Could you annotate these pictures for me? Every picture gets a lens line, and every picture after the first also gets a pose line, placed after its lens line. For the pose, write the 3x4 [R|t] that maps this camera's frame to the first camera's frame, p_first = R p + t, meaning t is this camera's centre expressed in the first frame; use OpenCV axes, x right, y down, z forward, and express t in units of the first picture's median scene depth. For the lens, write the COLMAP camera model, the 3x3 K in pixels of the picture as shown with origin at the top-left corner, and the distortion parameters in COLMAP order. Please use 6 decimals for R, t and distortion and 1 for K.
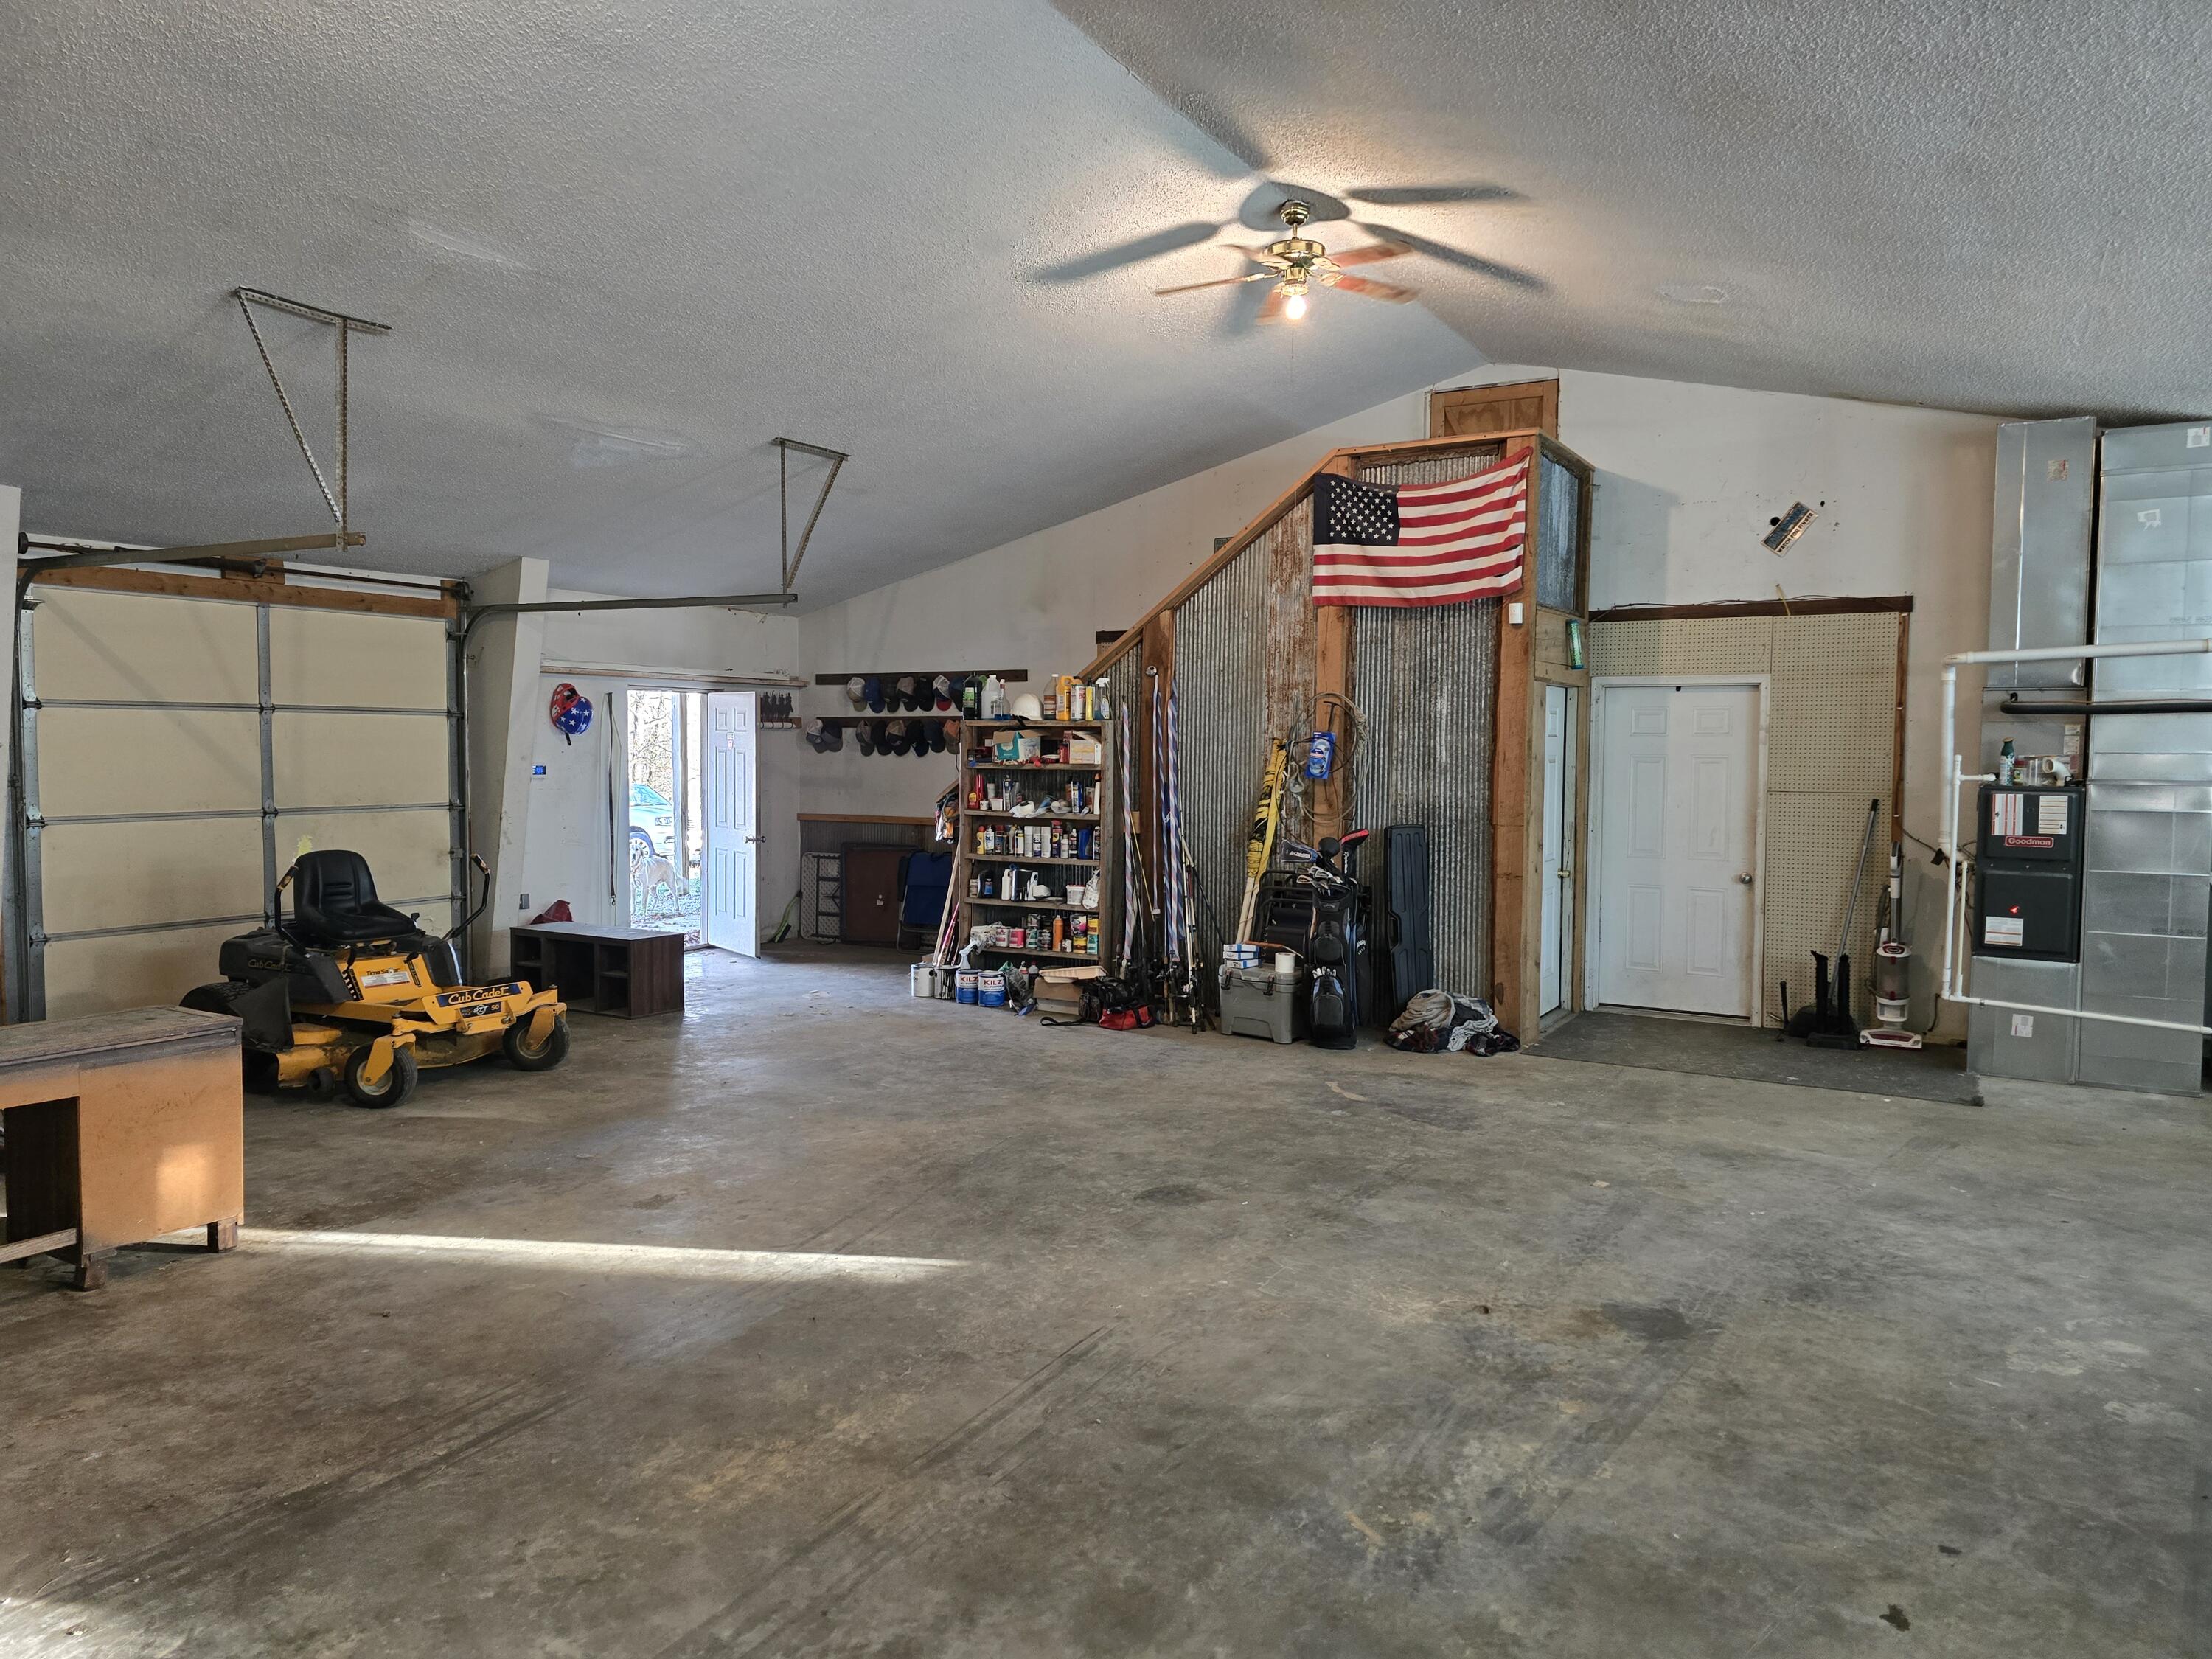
lens RADIAL K [[1479.6, 0, 1122.4], [0, 1479.6, 821.1], [0, 0, 1]] dist [0.063048, -0.050428]
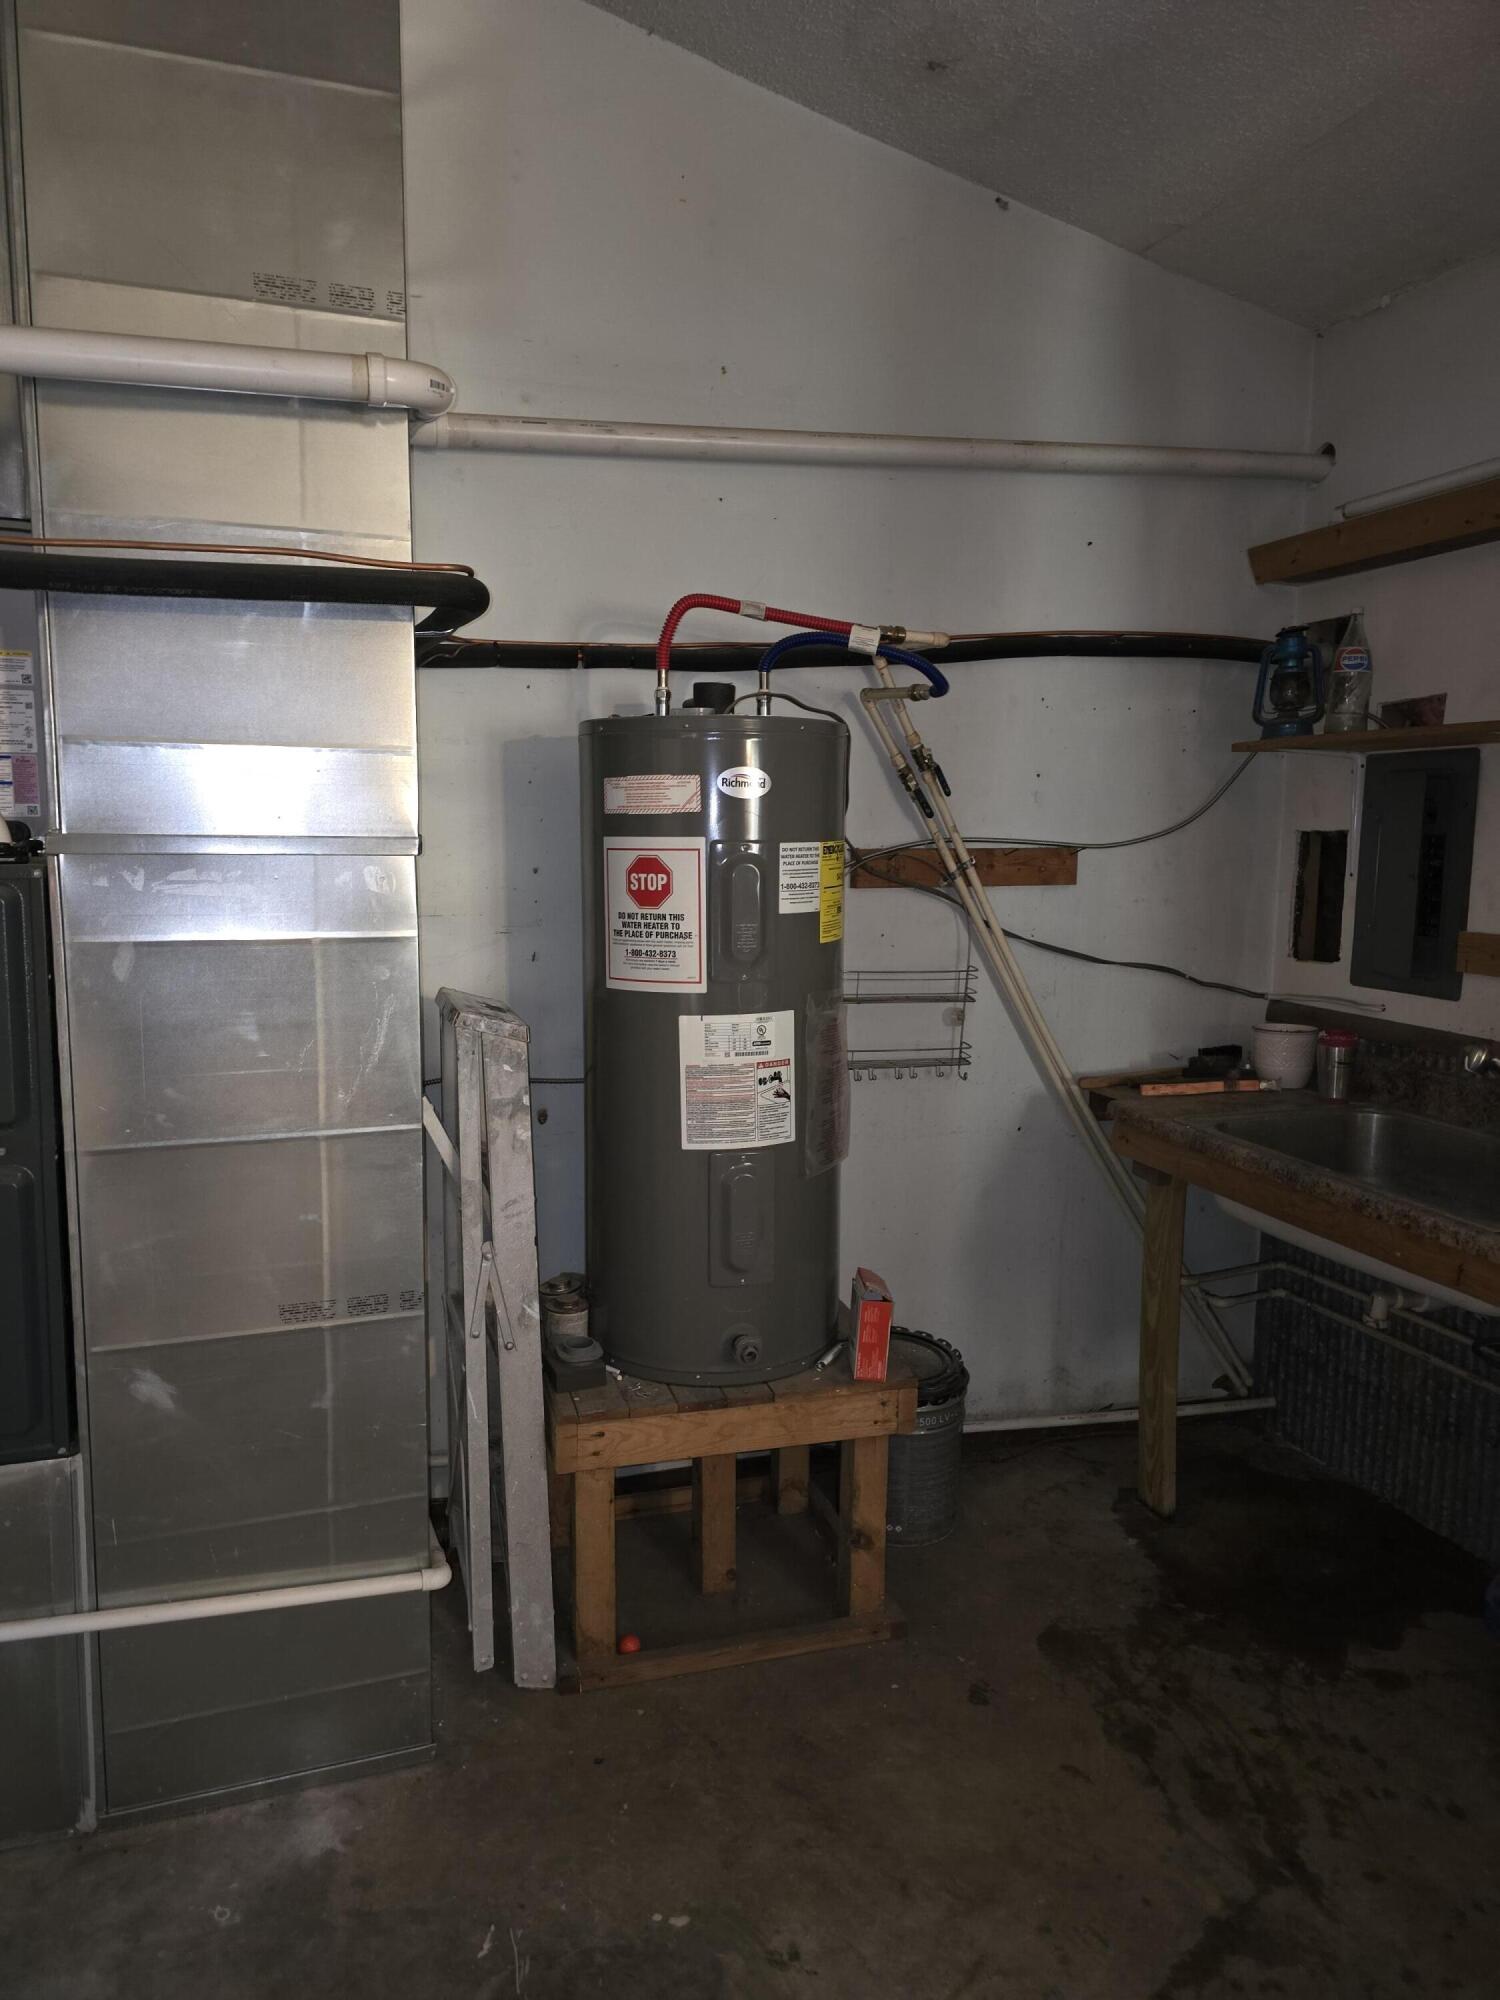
lens RADIAL K [[1340.4, 0, 706.9], [0, 1340.4, 984.4], [0, 0, 1]] dist [0.073109, -0.061579]
pose [[0.669752, -0.090884, 0.737002, 0.770560], [0.036140, 0.995295, 0.089893, -0.027283], [-0.741705, -0.033571, 0.669885, 1.064032]]
